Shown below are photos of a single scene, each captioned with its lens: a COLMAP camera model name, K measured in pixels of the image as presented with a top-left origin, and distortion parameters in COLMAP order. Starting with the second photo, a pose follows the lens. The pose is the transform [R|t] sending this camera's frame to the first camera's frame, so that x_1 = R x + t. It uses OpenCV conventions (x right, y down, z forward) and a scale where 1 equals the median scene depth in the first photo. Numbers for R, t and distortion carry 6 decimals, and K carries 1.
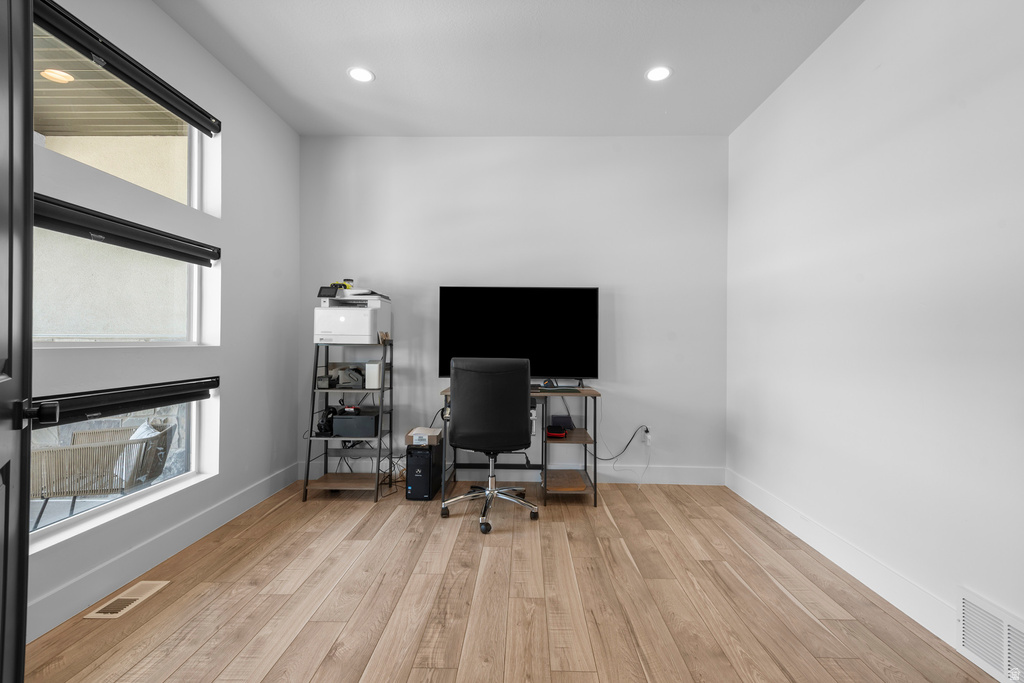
lens RADIAL K [[462.1, 0, 512.6], [0, 462.1, 340.4], [0, 0, 1]] dist [0.016442, -0.000621]
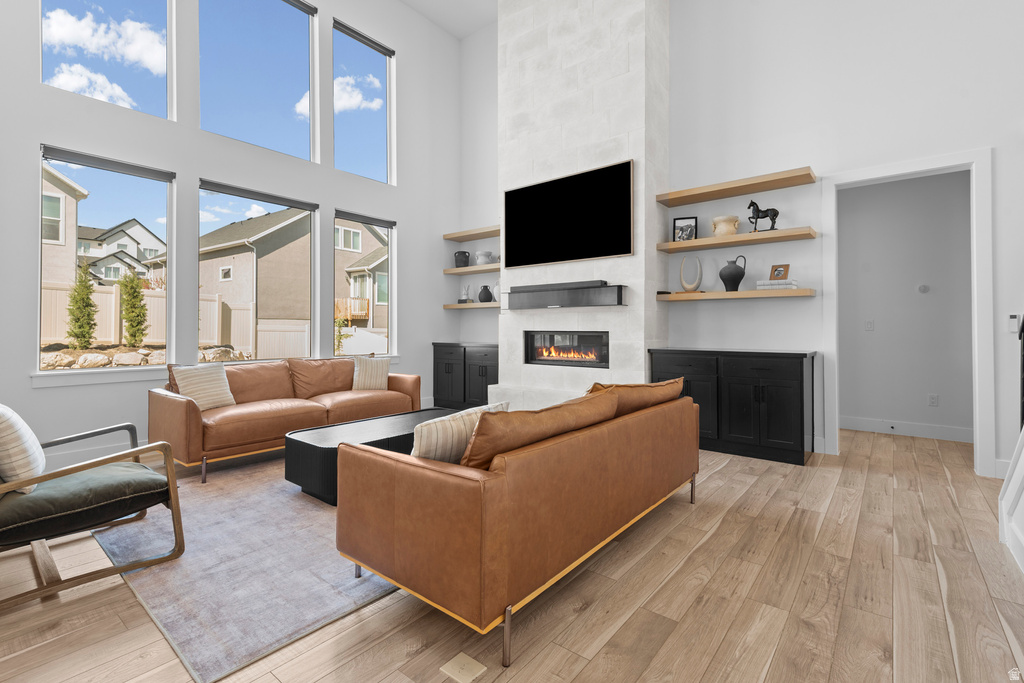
lens RADIAL K [[462.1, 0, 511.0], [0, 462.1, 335.3], [0, 0, 1]] dist [0.016442, -0.000621]
pose [[-0.786702, -0.007626, 0.617285, 0.157744], [-0.001321, 0.999942, 0.010670, 0.020868], [-0.617331, 0.007579, -0.786667, 2.053992]]
